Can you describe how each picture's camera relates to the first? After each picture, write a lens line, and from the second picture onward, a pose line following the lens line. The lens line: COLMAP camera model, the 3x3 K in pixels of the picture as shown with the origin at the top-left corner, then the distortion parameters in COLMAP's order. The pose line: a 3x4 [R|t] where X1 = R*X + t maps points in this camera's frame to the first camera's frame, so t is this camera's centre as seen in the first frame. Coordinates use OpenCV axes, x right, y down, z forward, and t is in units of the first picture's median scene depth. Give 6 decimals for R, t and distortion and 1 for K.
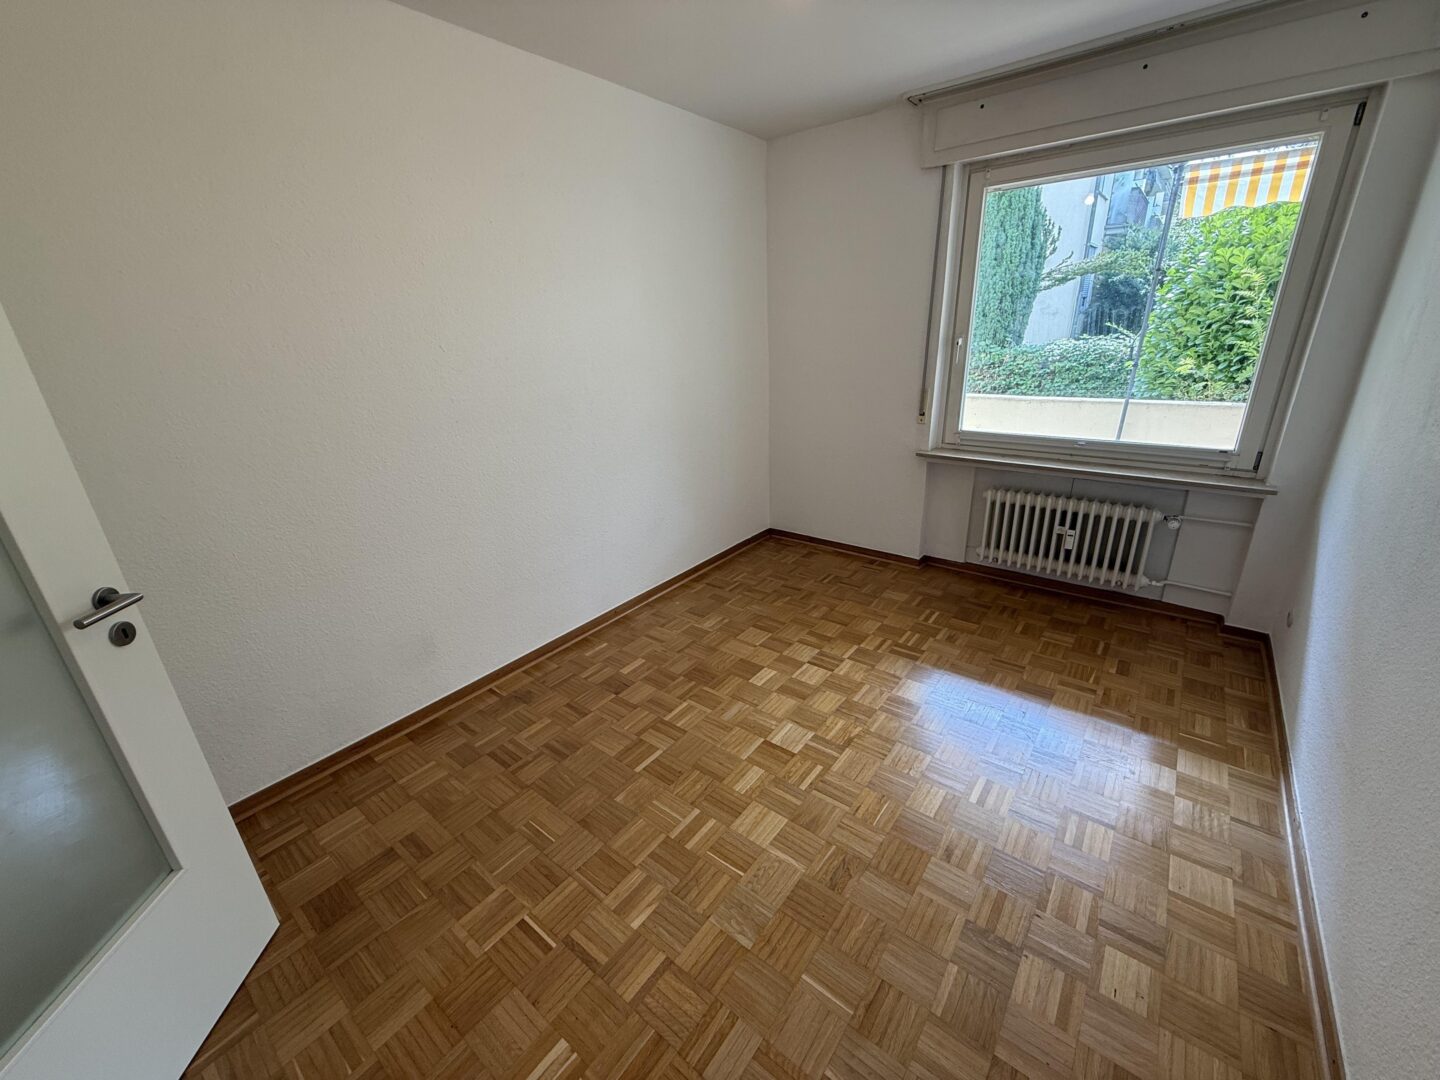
lens RADIAL K [[569.0, 0, 706.7], [0, 569.0, 539.1], [0, 0, 1]] dist [0.000478, -0.000559]
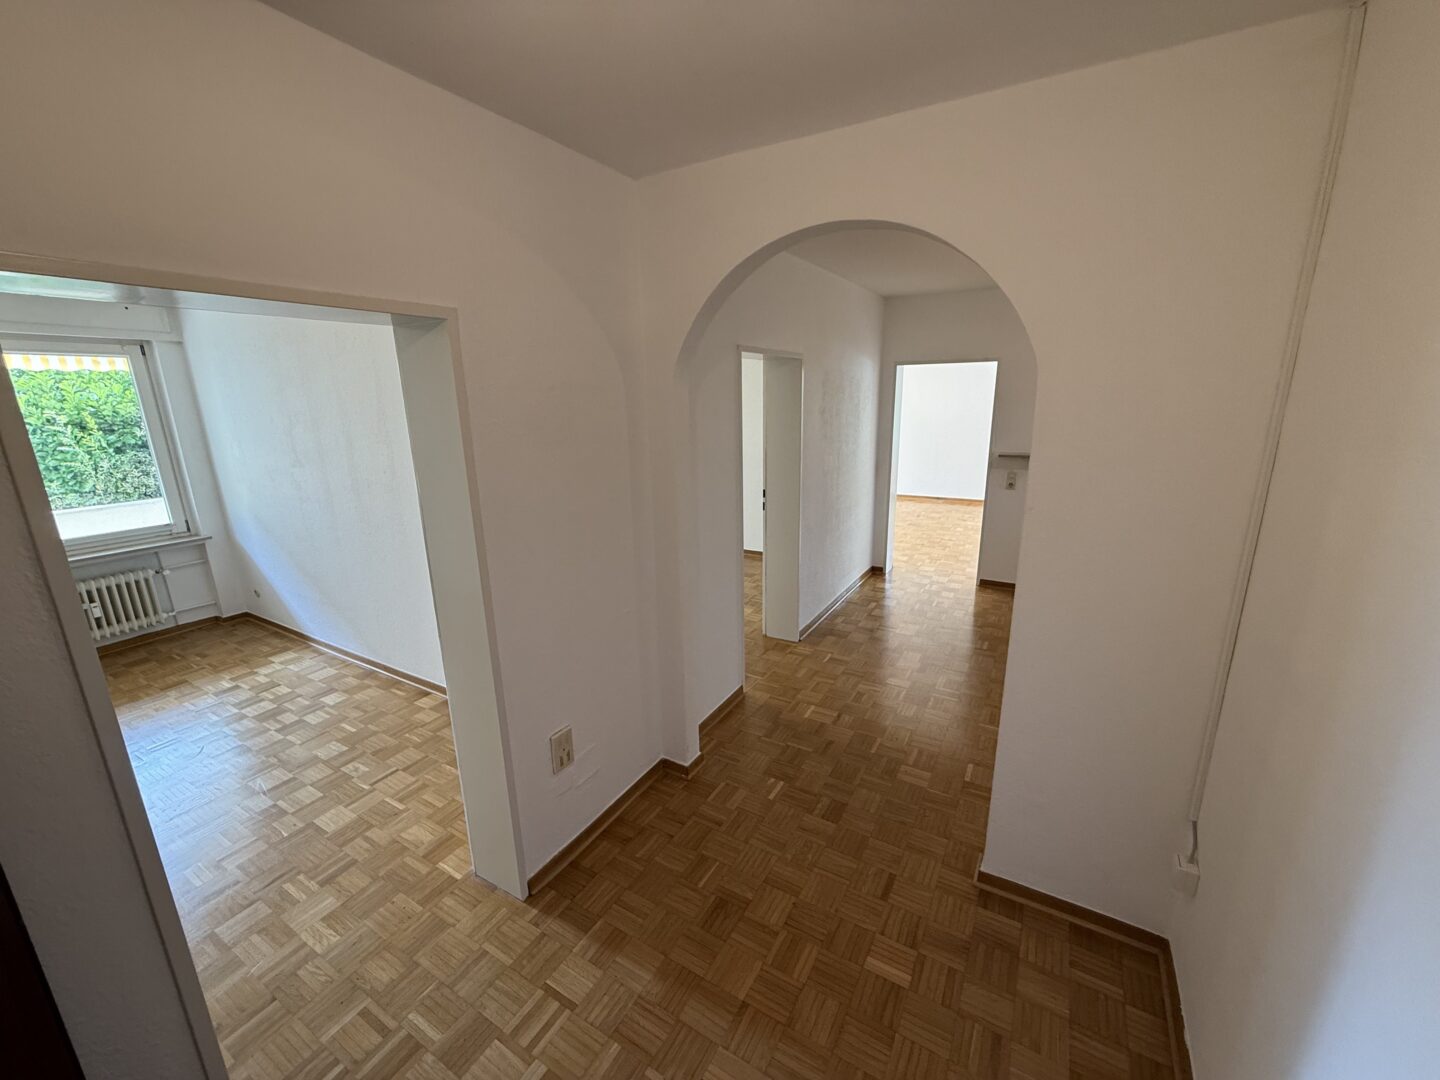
lens RADIAL K [[569.0, 0, 719.8], [0, 569.0, 533.5], [0, 0, 1]] dist [0.000478, -0.000559]
pose [[-0.149794, -0.191176, 0.970059, -0.900186], [0.374572, 0.897022, 0.234622, 0.080418], [-0.915018, 0.398501, -0.062760, -0.344767]]
